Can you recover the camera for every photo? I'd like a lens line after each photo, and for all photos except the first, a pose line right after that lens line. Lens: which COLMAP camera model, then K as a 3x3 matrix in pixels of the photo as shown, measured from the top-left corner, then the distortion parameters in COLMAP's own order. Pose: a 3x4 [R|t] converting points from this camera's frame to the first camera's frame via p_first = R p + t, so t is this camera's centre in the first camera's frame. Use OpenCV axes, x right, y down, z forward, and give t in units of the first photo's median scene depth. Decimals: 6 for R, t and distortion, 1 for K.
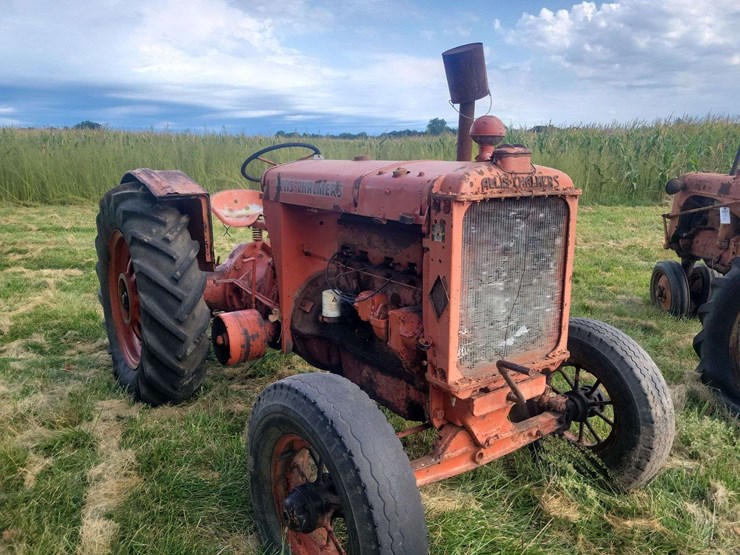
lens RADIAL K [[573.8, 0, 387.0], [0, 573.8, 285.9], [0, 0, 1]] dist [0.056399, -0.041028]
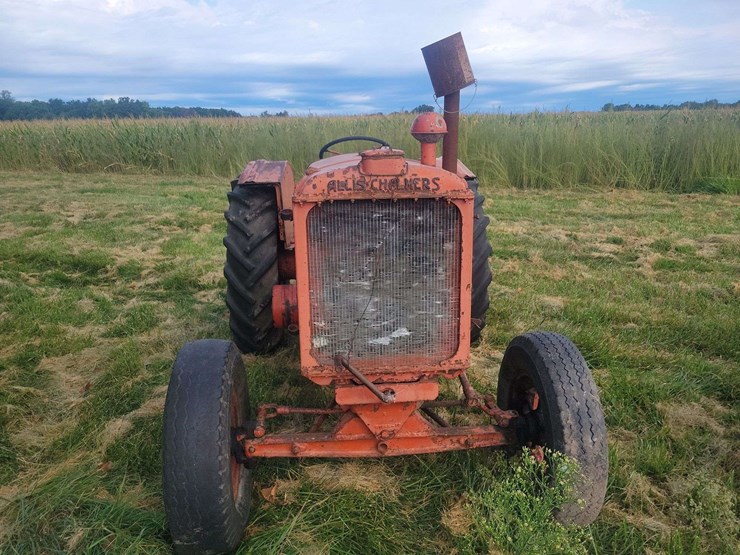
lens RADIAL K [[573.8, 0, 386.5], [0, 573.8, 300.1], [0, 0, 1]] dist [0.056399, -0.041028]
pose [[0.861352, 0.123184, -0.492848, 0.681626], [-0.092973, 0.991995, 0.085454, -0.059837], [0.499429, -0.027785, 0.865909, 0.117271]]
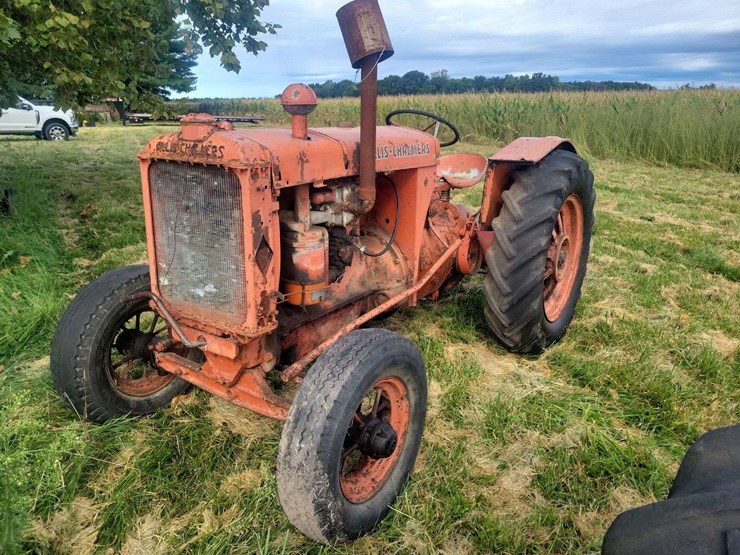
lens RADIAL K [[573.8, 0, 375.2], [0, 573.8, 278.7], [0, 0, 1]] dist [0.056399, -0.041028]
pose [[0.340395, 0.264599, -0.902285, 1.282358], [-0.217996, 0.955652, 0.198008, -0.215829], [0.914663, 0.129294, 0.382980, 0.843035]]
